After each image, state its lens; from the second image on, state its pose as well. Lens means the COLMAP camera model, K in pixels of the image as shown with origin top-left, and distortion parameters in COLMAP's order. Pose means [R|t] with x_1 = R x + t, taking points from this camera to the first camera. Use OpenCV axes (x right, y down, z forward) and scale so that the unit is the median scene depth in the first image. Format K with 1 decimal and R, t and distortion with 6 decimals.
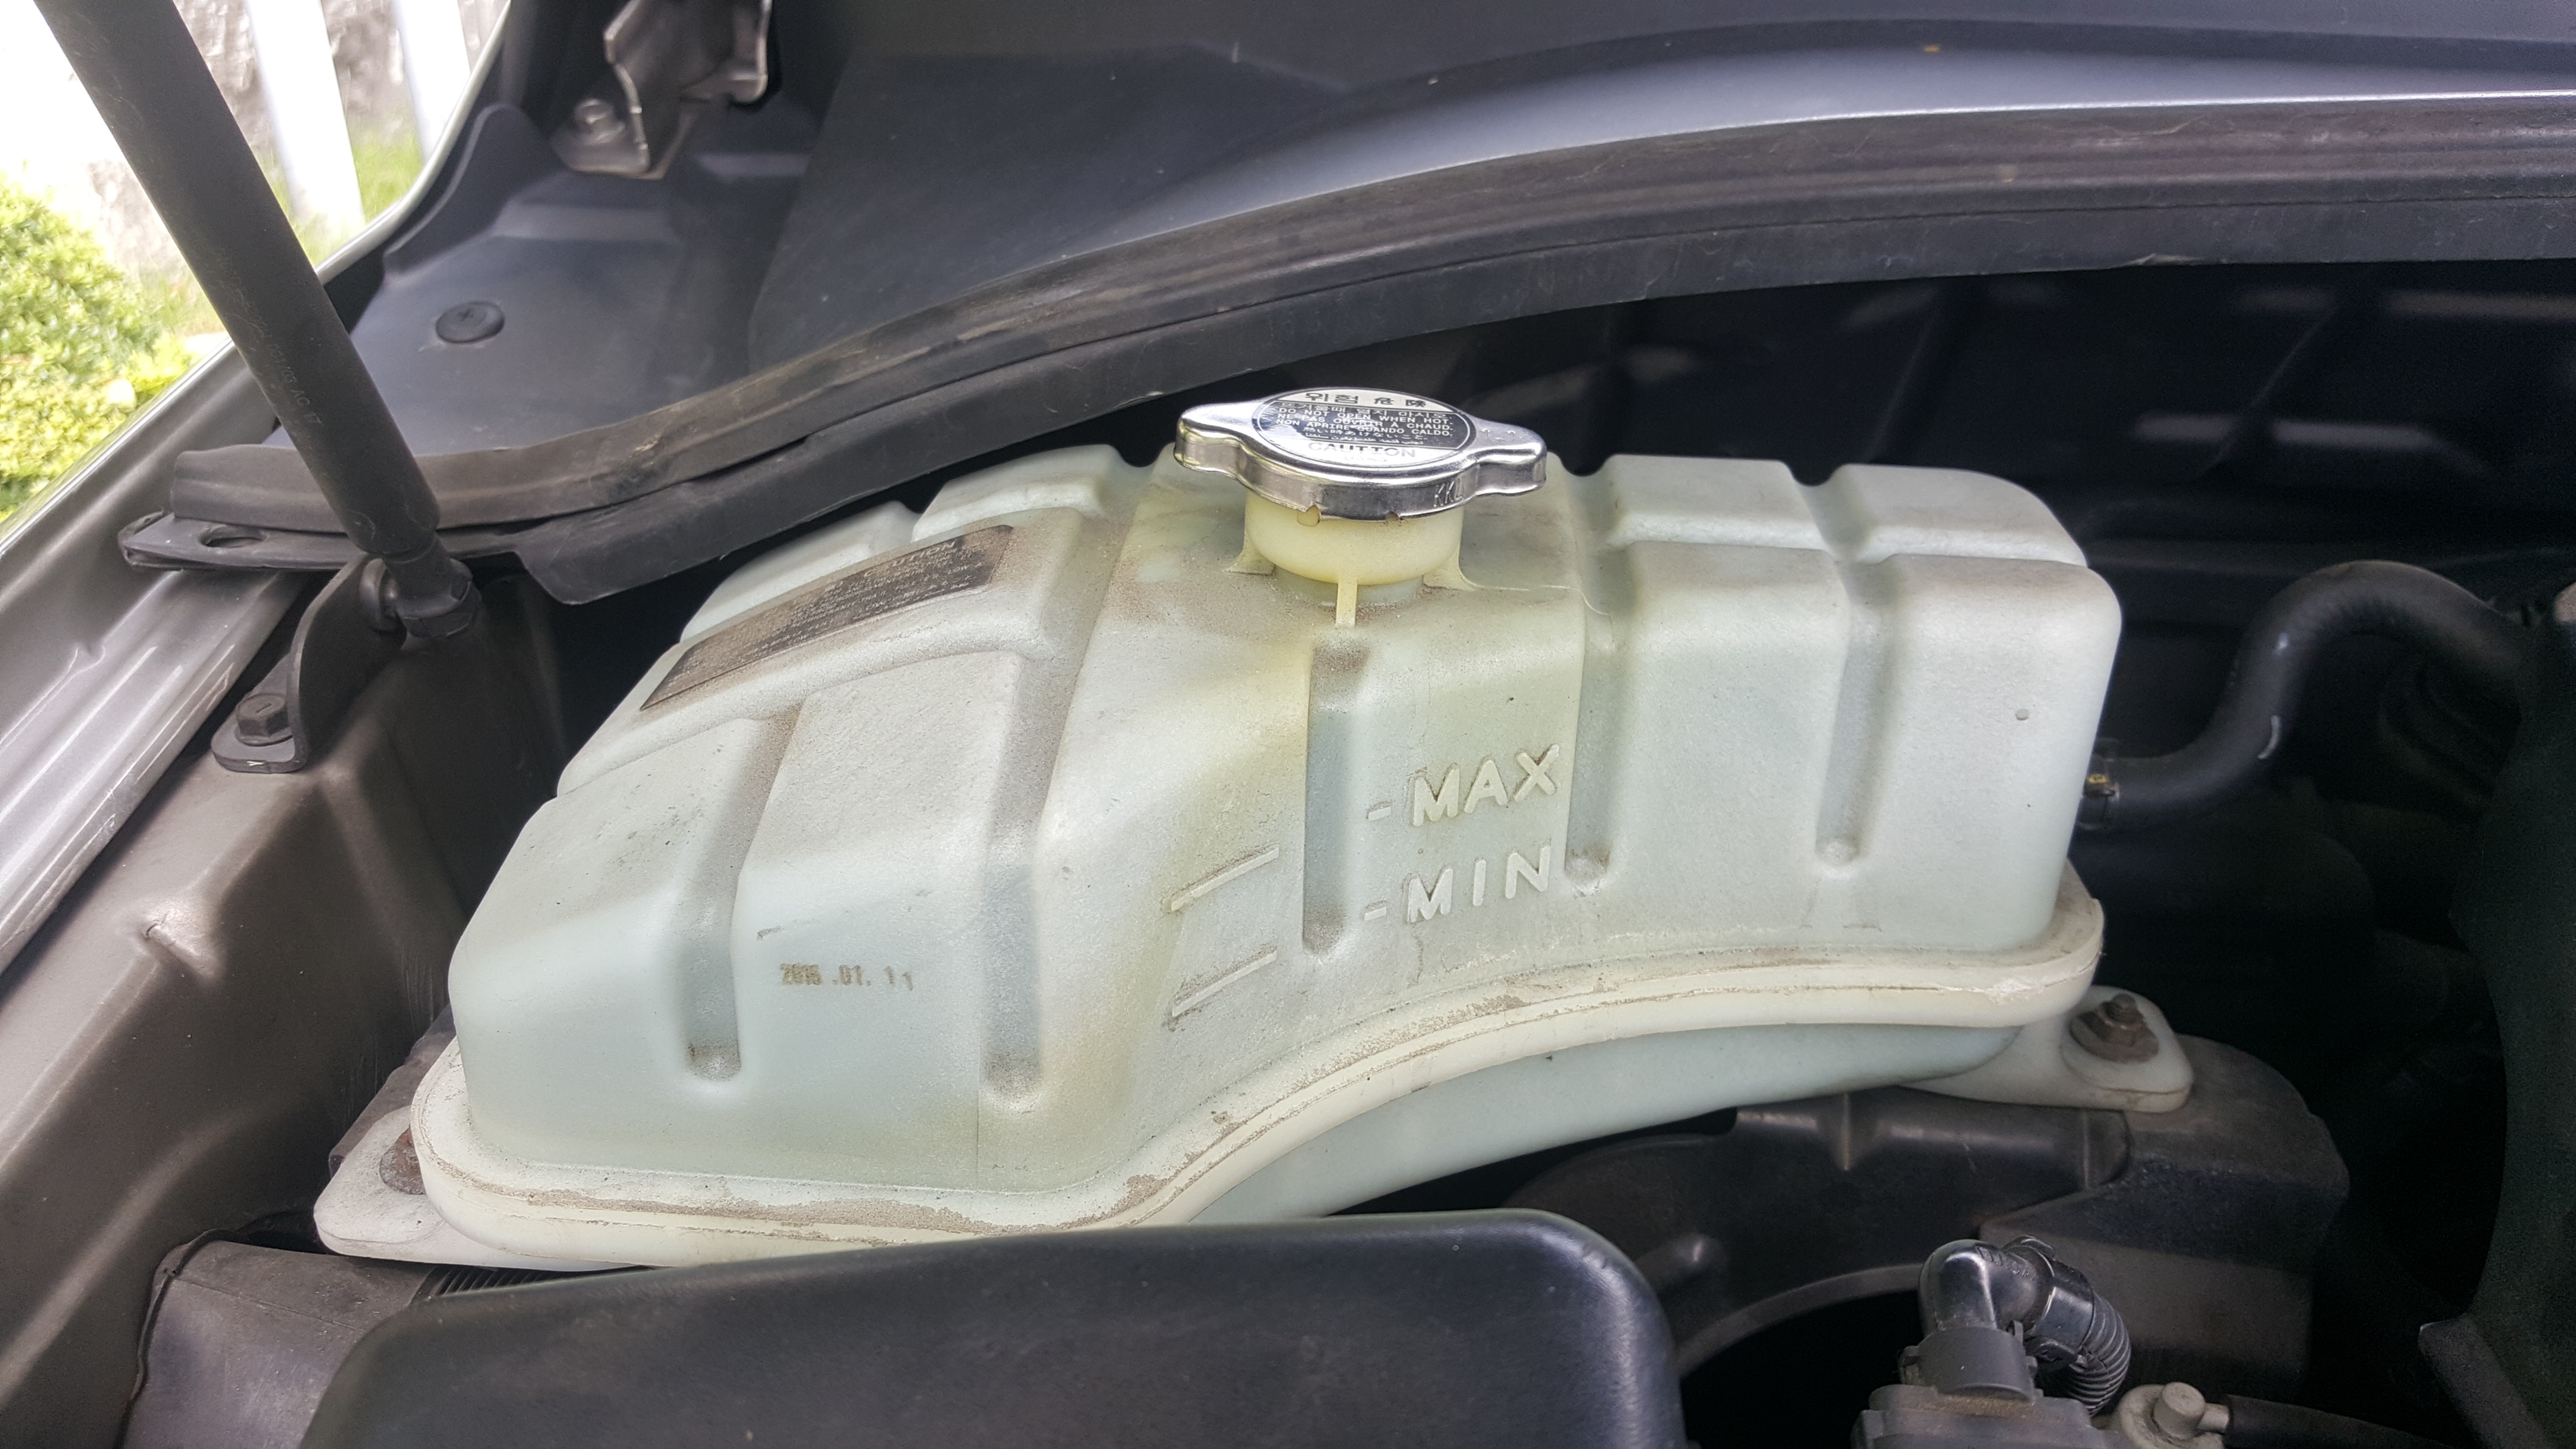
lens RADIAL K [[1888.3, 0, 1288.0], [0, 1888.3, 724.5], [0, 0, 1]] dist [0.042387, -0.065012]
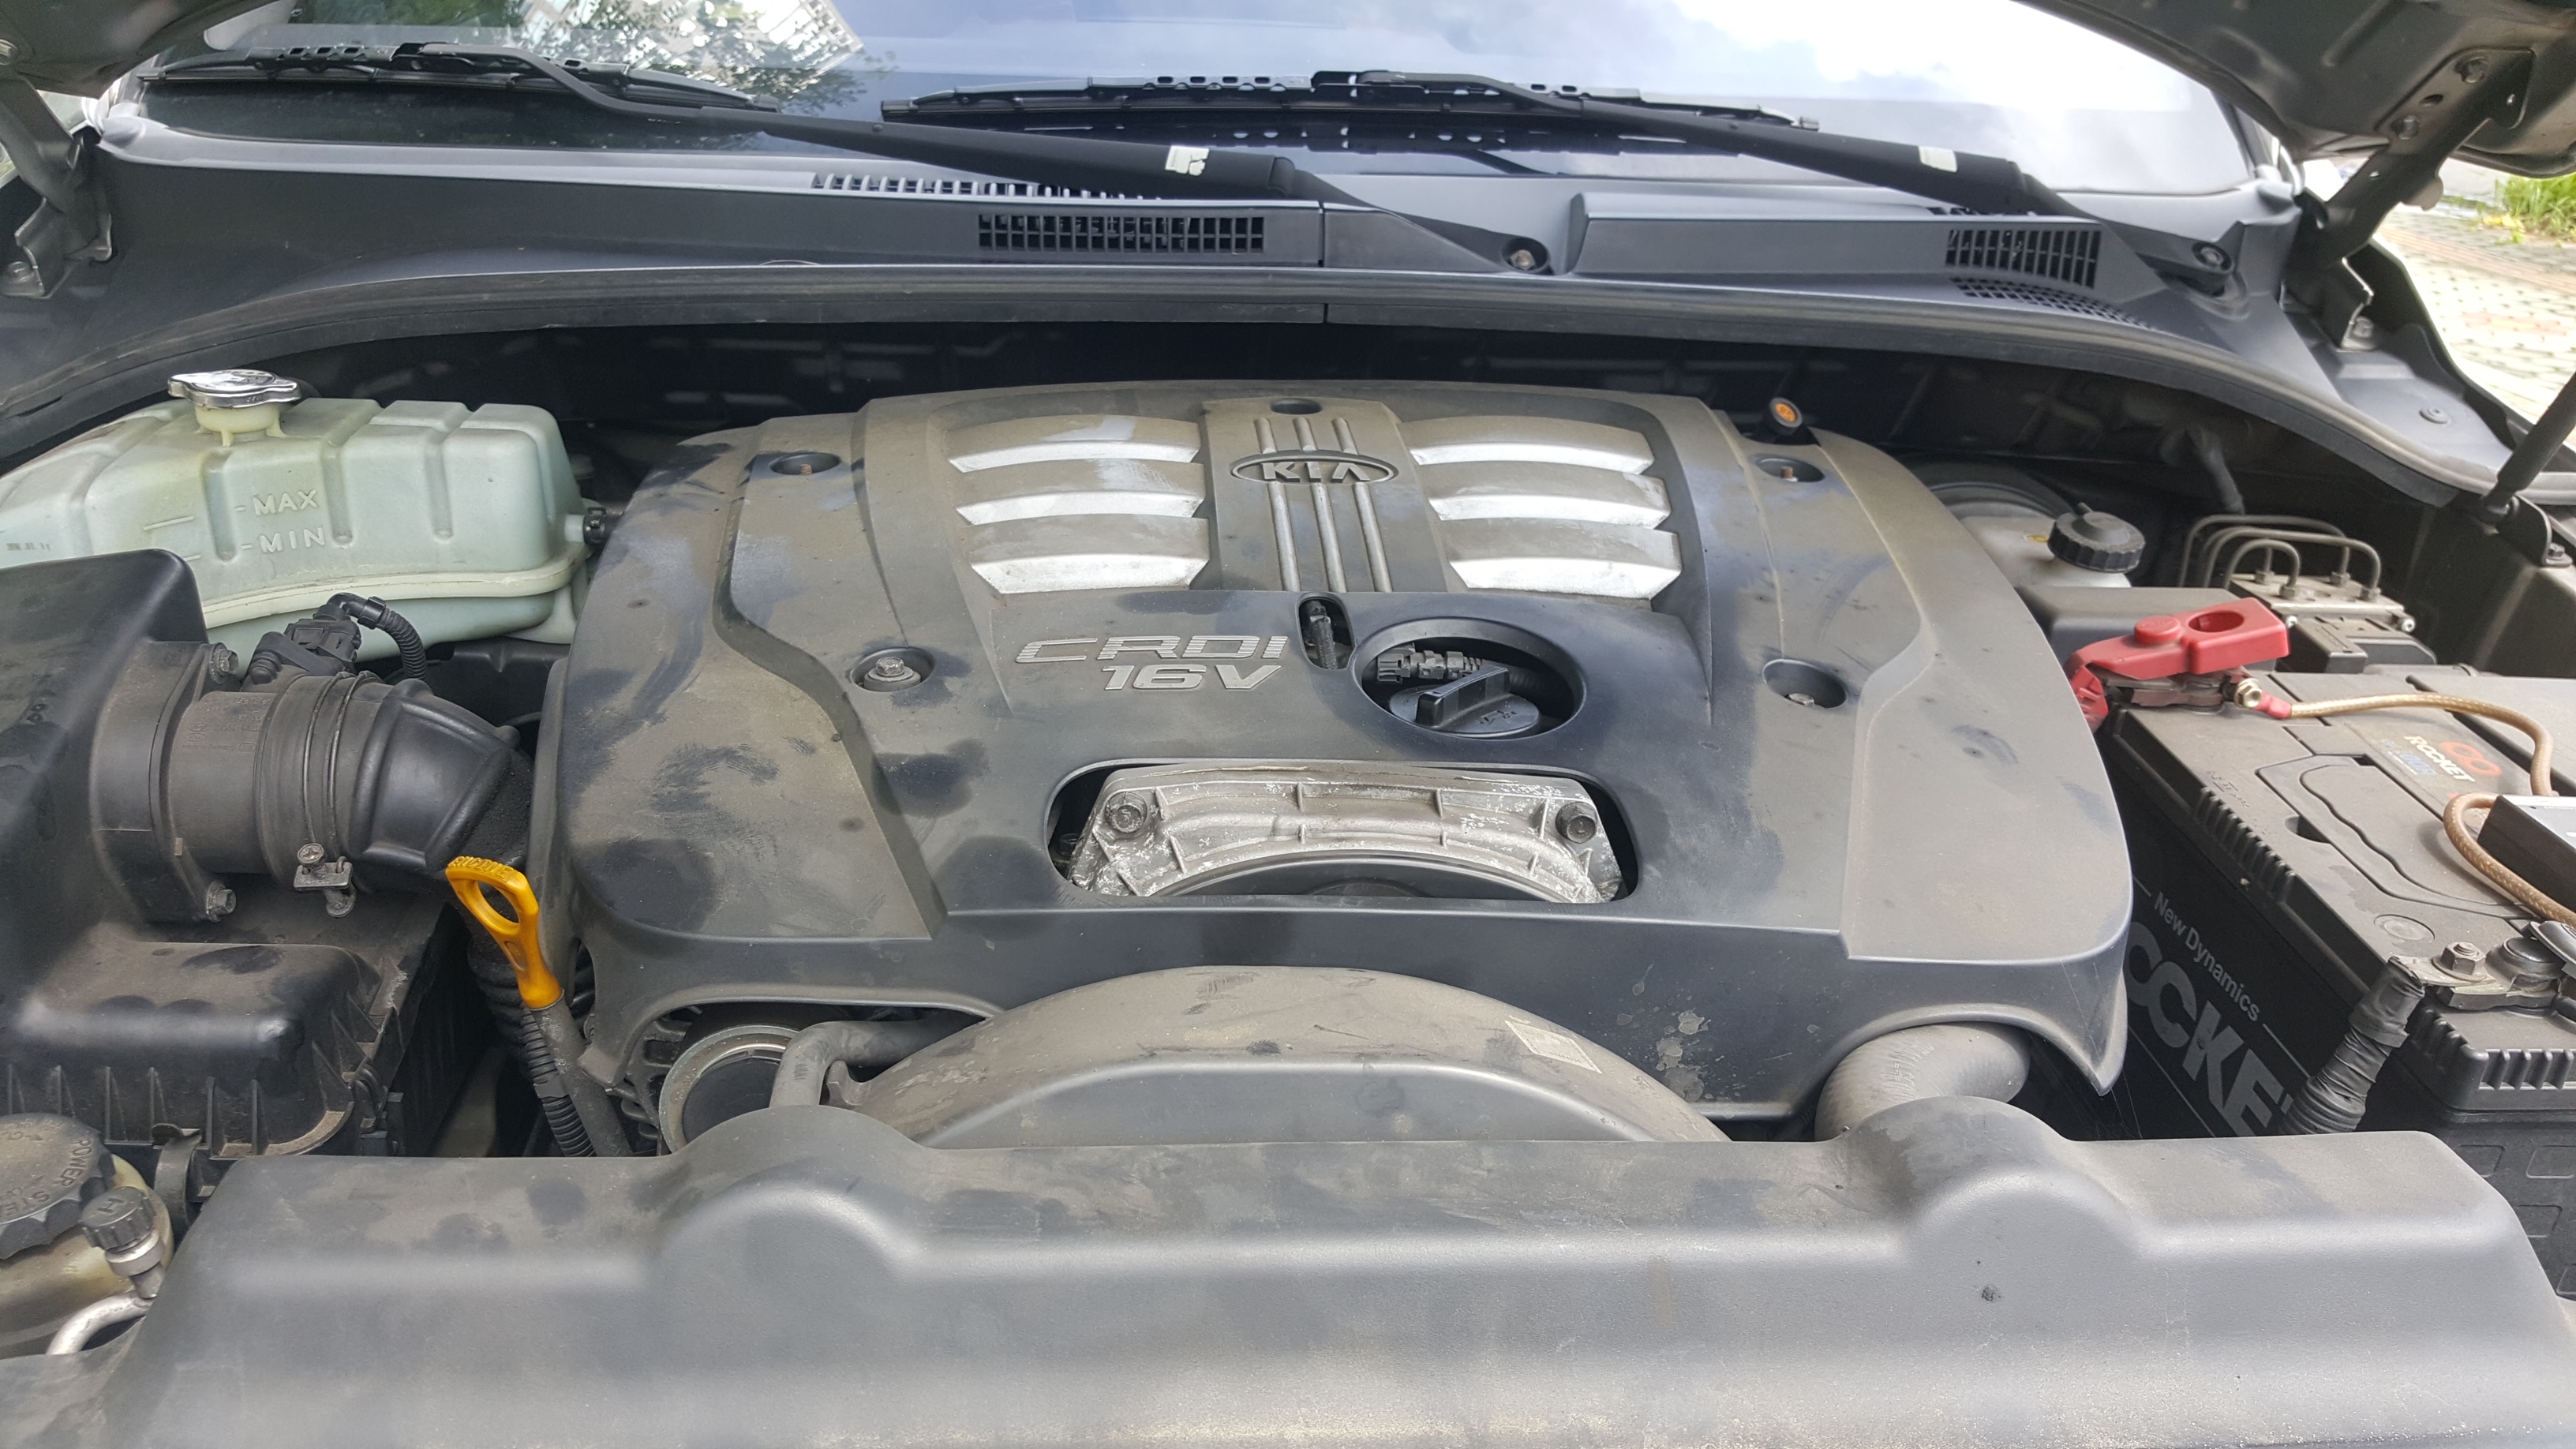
lens RADIAL K [[1888.3, 0, 1288.0], [0, 1888.3, 724.5], [0, 0, 1]] dist [0.042387, -0.065012]
pose [[0.989846, -0.034394, 0.137919, 1.164233], [0.042035, 0.997716, -0.052877, 0.566907], [-0.135785, 0.058138, 0.989031, -1.995394]]
